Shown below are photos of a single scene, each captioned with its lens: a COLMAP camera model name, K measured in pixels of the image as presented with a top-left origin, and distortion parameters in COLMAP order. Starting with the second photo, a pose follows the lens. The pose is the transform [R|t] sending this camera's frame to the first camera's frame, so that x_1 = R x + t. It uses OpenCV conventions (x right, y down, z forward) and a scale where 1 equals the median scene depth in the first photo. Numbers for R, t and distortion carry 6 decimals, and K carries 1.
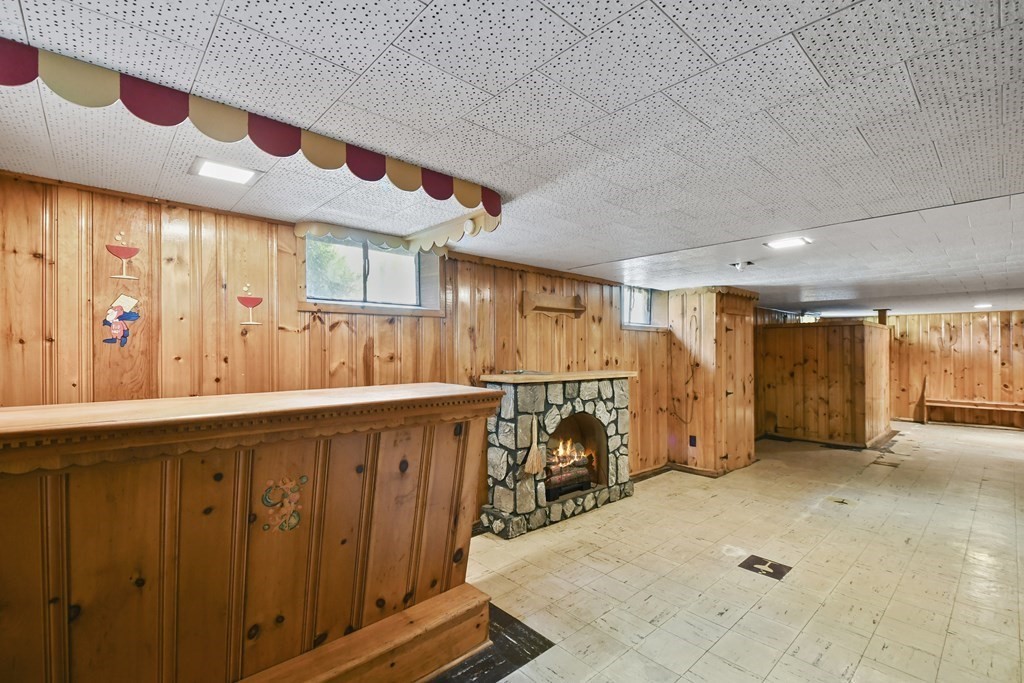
lens RADIAL K [[450.6, 0, 503.3], [0, 450.6, 348.6], [0, 0, 1]] dist [0.035028, -0.023983]
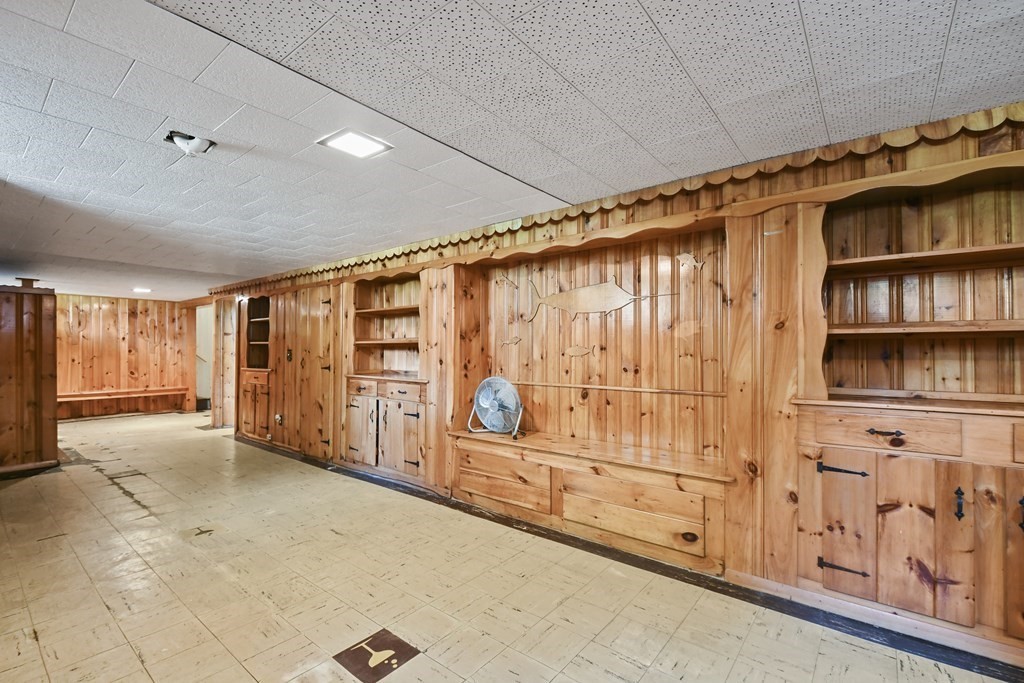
lens RADIAL K [[450.6, 0, 503.3], [0, 450.6, 348.6], [0, 0, 1]] dist [0.035028, -0.023983]
pose [[-0.145838, -0.002684, 0.989305, -0.033757], [-0.005024, 0.999985, 0.001972, 0.034602], [-0.989296, -0.004683, -0.145850, 0.516438]]
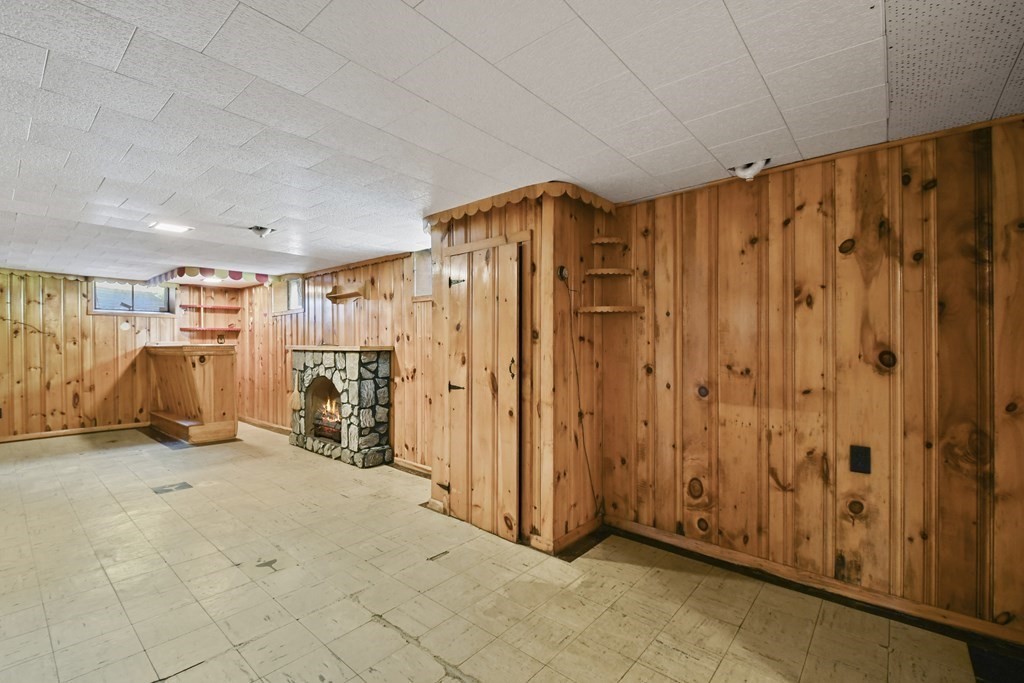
lens RADIAL K [[450.6, 0, 503.3], [0, 450.6, 348.6], [0, 0, 1]] dist [0.035028, -0.023983]
pose [[0.112833, 0.003088, -0.993609, 1.104976], [0.006421, 0.999972, 0.003837, 0.045622], [0.993593, -0.006813, 0.112810, 1.004570]]
